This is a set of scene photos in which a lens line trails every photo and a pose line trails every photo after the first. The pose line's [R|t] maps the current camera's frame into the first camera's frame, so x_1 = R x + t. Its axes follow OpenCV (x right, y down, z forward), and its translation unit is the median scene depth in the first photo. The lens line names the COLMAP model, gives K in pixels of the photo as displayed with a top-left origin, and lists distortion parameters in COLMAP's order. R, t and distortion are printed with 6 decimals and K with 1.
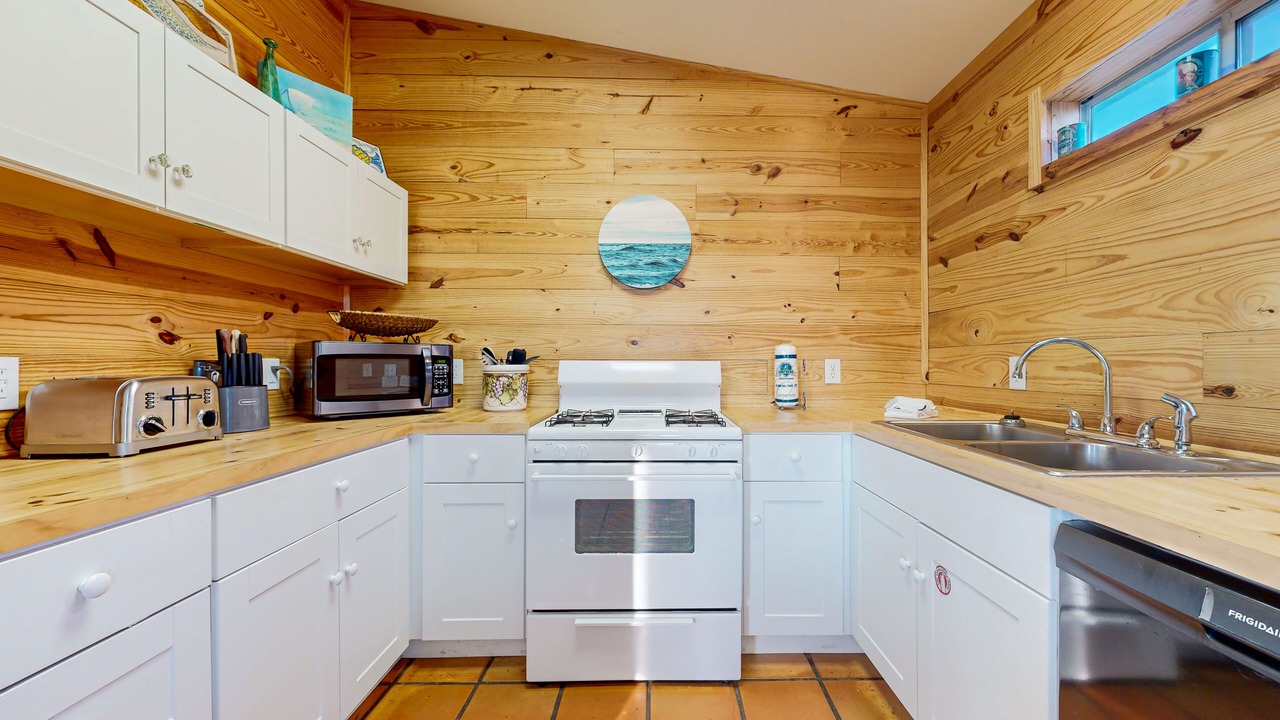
lens RADIAL K [[458.9, 0, 640.3], [0, 458.9, 360.9], [0, 0, 1]] dist [-0.000181, -0.000006]
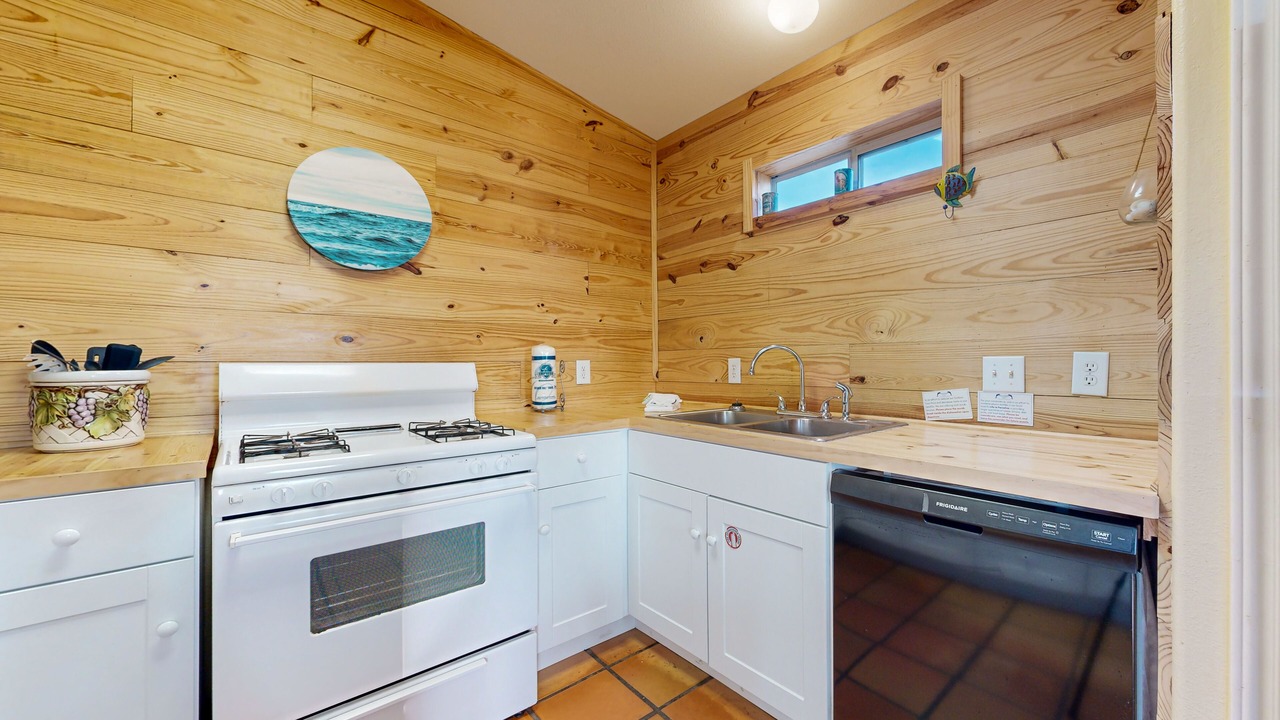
lens RADIAL K [[488.6, 0, 642.7], [0, 488.6, 361.5], [0, 0, 1]] dist [0.000658, 0.000584]
pose [[0.761219, -0.003032, 0.648488, -0.209315], [0.003873, 0.999992, 0.000129, -0.001086], [-0.648484, 0.002413, 0.761225, 0.078871]]
